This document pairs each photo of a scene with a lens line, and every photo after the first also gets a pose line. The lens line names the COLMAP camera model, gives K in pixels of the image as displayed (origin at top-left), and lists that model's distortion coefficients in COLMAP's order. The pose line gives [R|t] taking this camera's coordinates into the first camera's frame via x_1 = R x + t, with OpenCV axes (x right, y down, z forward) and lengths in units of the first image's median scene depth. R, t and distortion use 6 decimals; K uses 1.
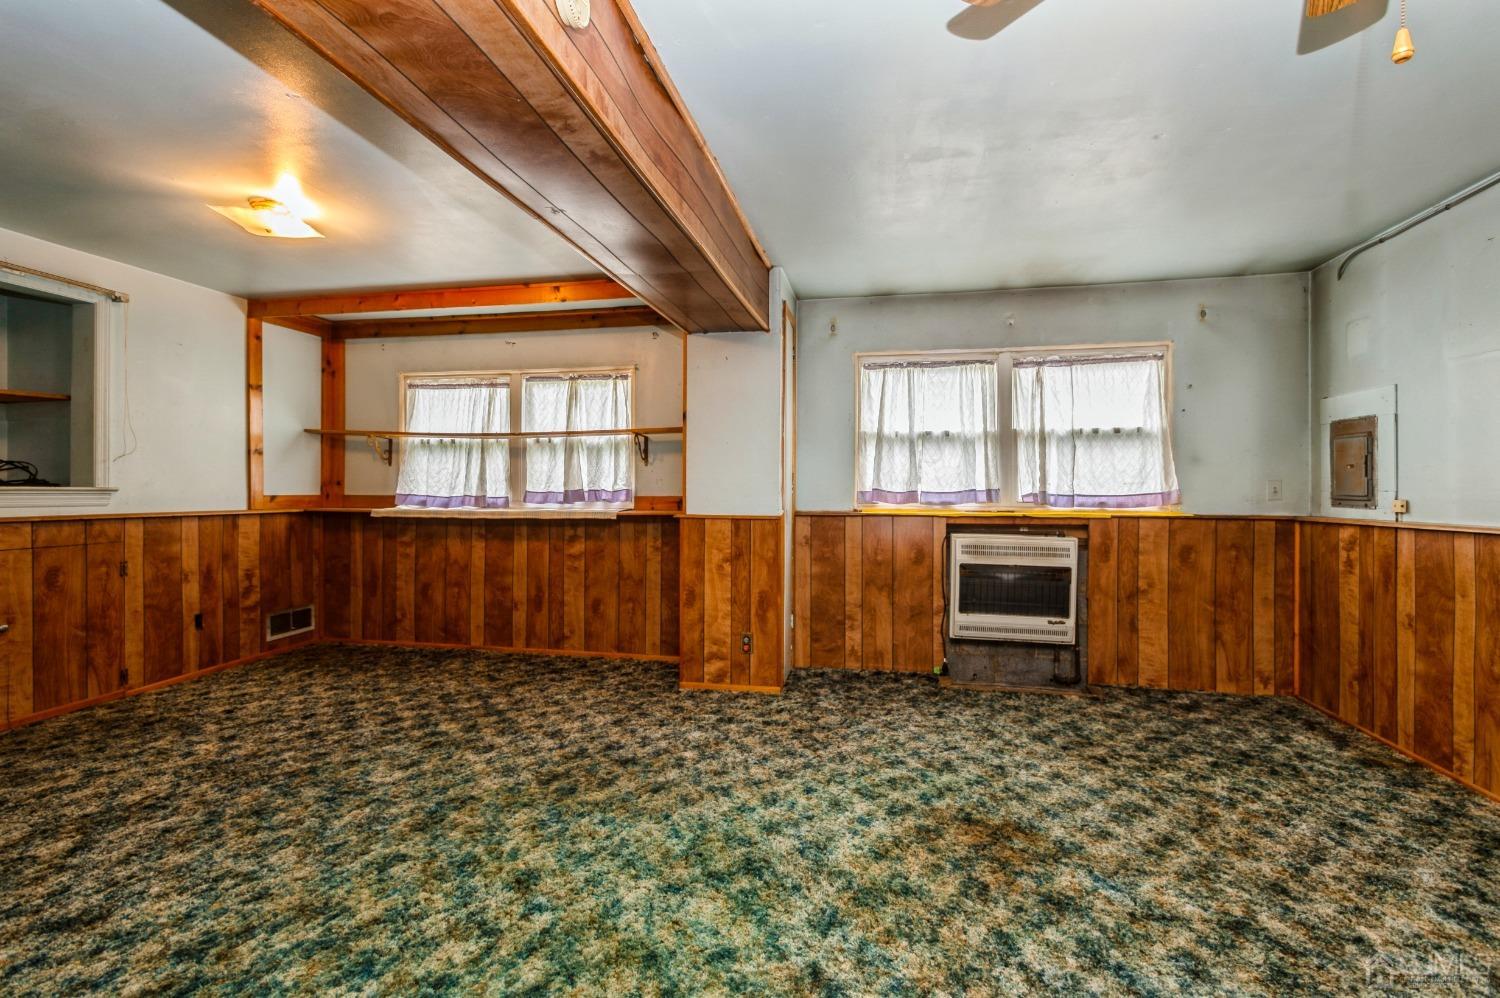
lens RADIAL K [[720.9, 0, 744.3], [0, 720.9, 496.4], [0, 0, 1]] dist [0.014877, -0.005177]
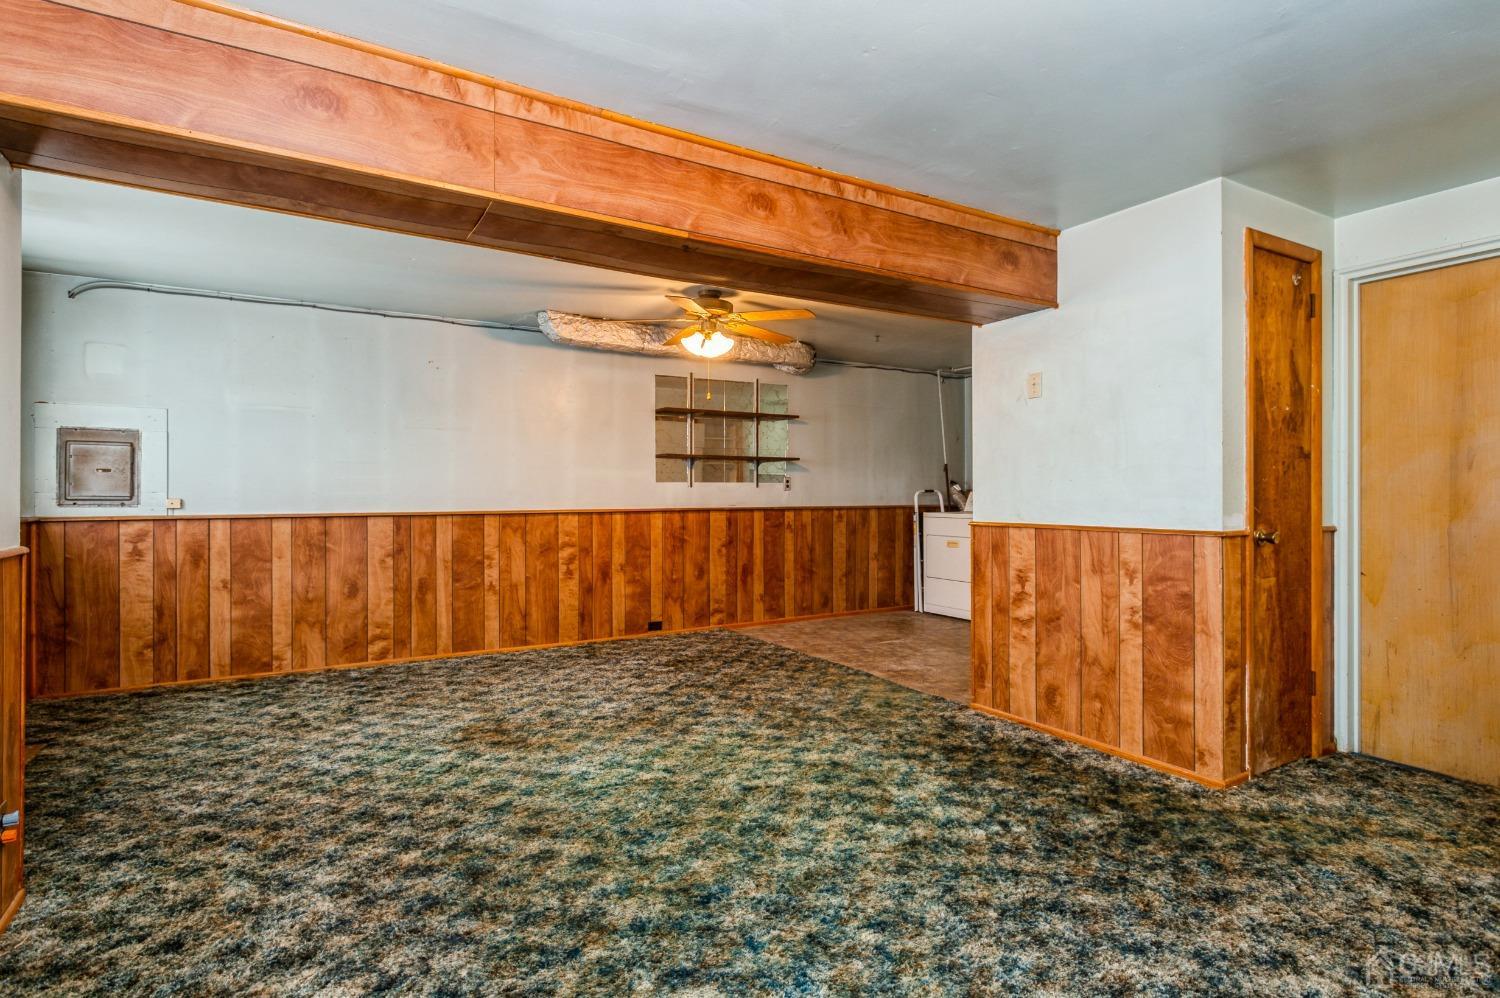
lens RADIAL K [[804.3, 0, 748.6], [0, 804.3, 491.6], [0, 0, 1]] dist [0.023027, -0.000121]
pose [[-0.683900, -0.003407, 0.729568, -0.981348], [0.004470, 0.999951, 0.008861, -0.018325], [-0.729562, 0.009321, -0.683851, 1.413654]]
